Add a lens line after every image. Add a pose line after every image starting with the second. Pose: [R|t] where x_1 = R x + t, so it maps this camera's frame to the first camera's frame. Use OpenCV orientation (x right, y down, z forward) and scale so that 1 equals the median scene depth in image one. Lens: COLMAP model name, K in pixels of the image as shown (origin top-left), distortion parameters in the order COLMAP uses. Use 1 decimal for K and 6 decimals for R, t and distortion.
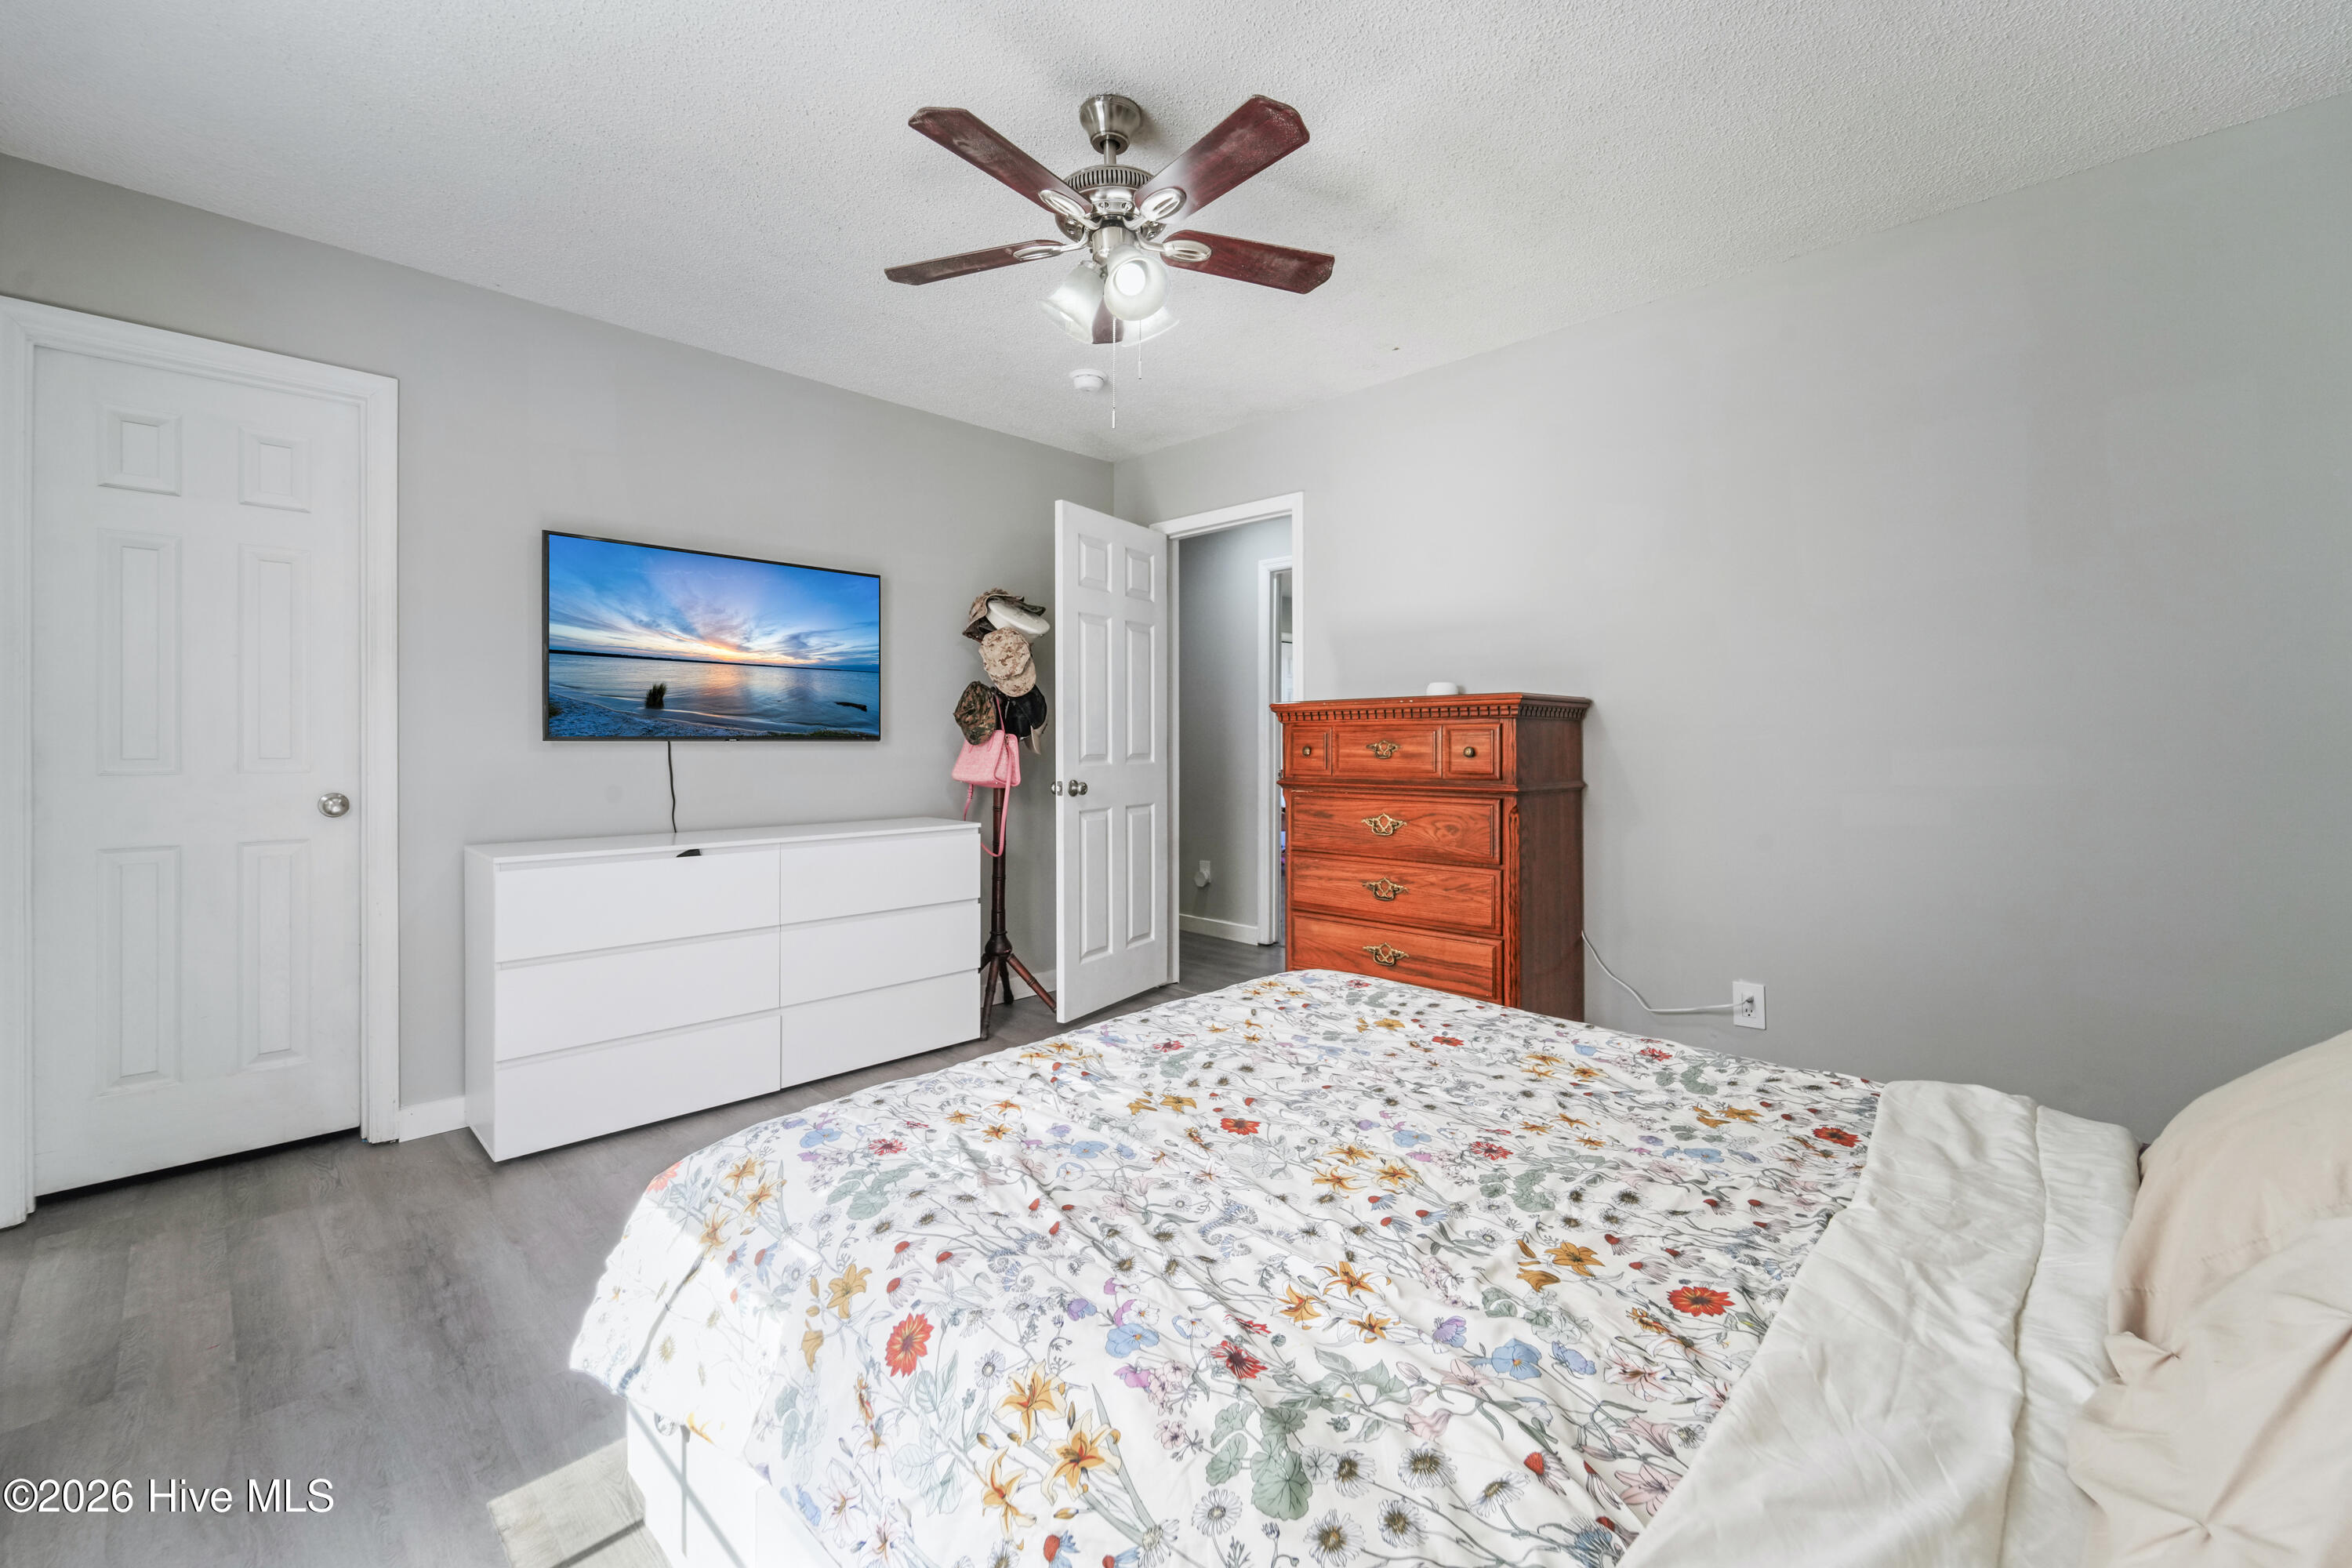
lens RADIAL K [[959.1, 0, 1181.7], [0, 959.1, 759.3], [0, 0, 1]] dist [-0.003725, -0.000351]
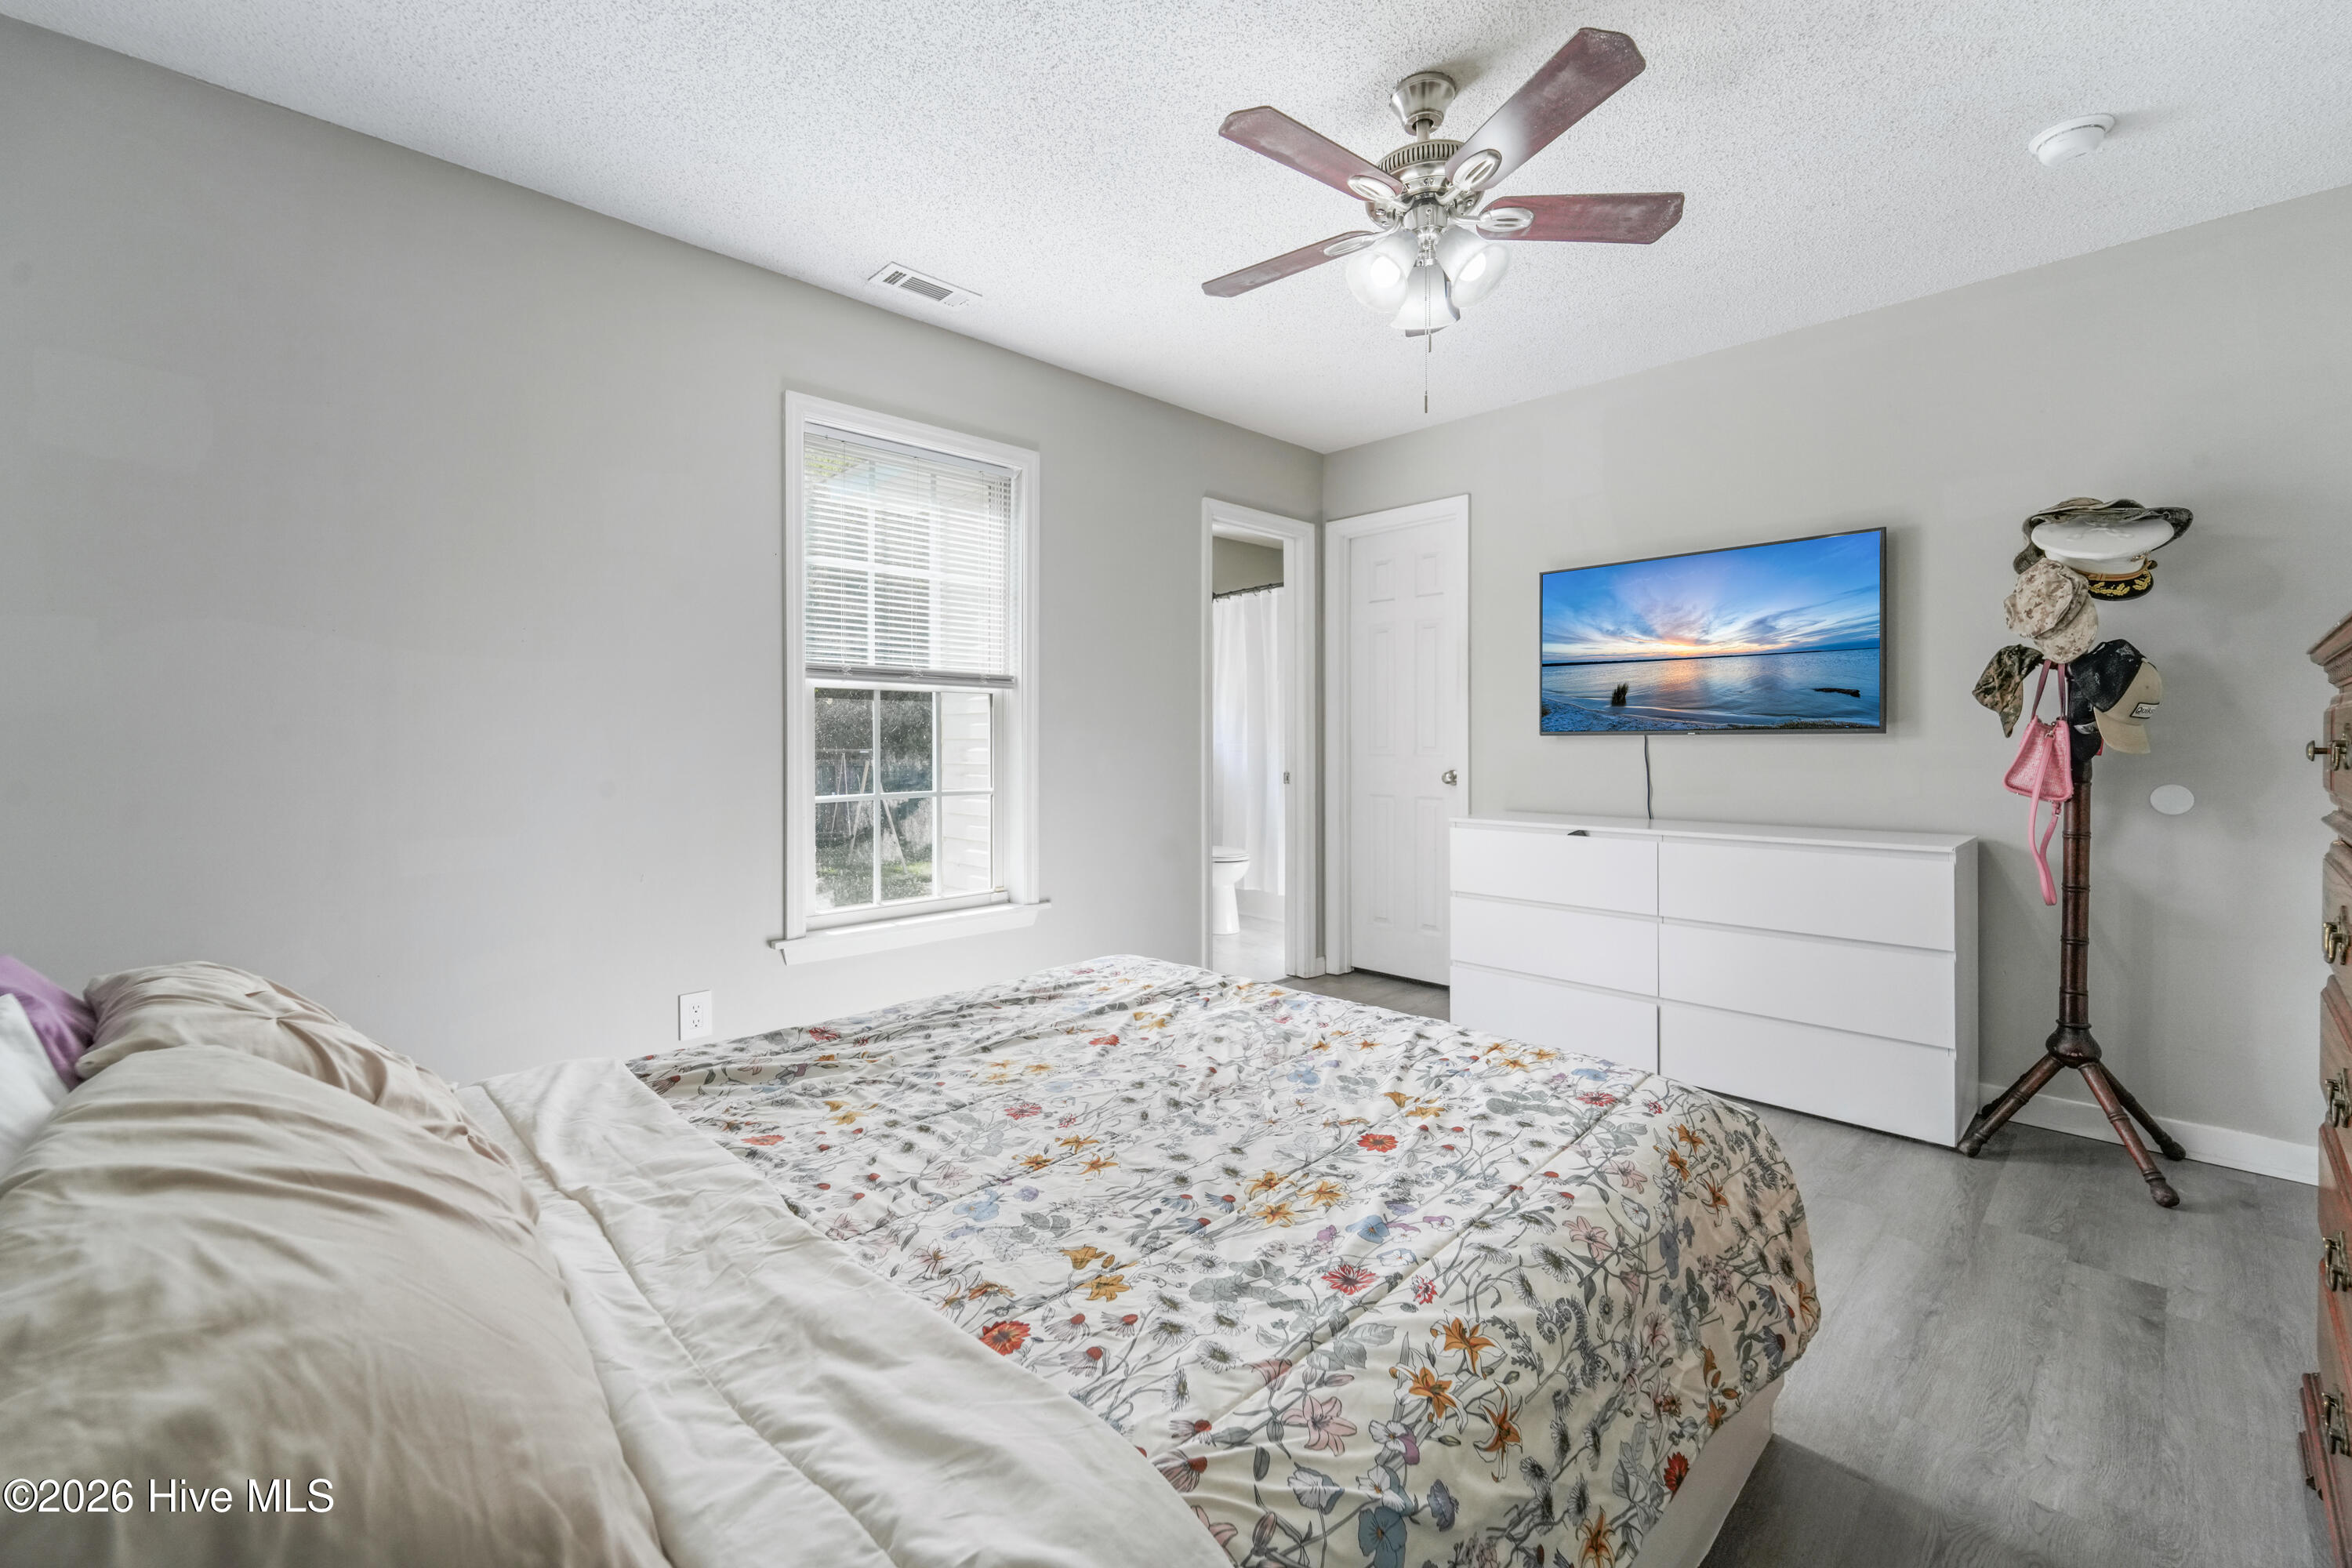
lens RADIAL K [[959.1, 0, 1178.1], [0, 959.1, 740.9], [0, 0, 1]] dist [-0.003725, -0.000351]
pose [[-0.017991, 0.001886, -0.999836, 0.586056], [-0.011727, 0.999929, 0.002097, -0.007849], [0.999769, 0.011763, -0.017967, 0.494387]]
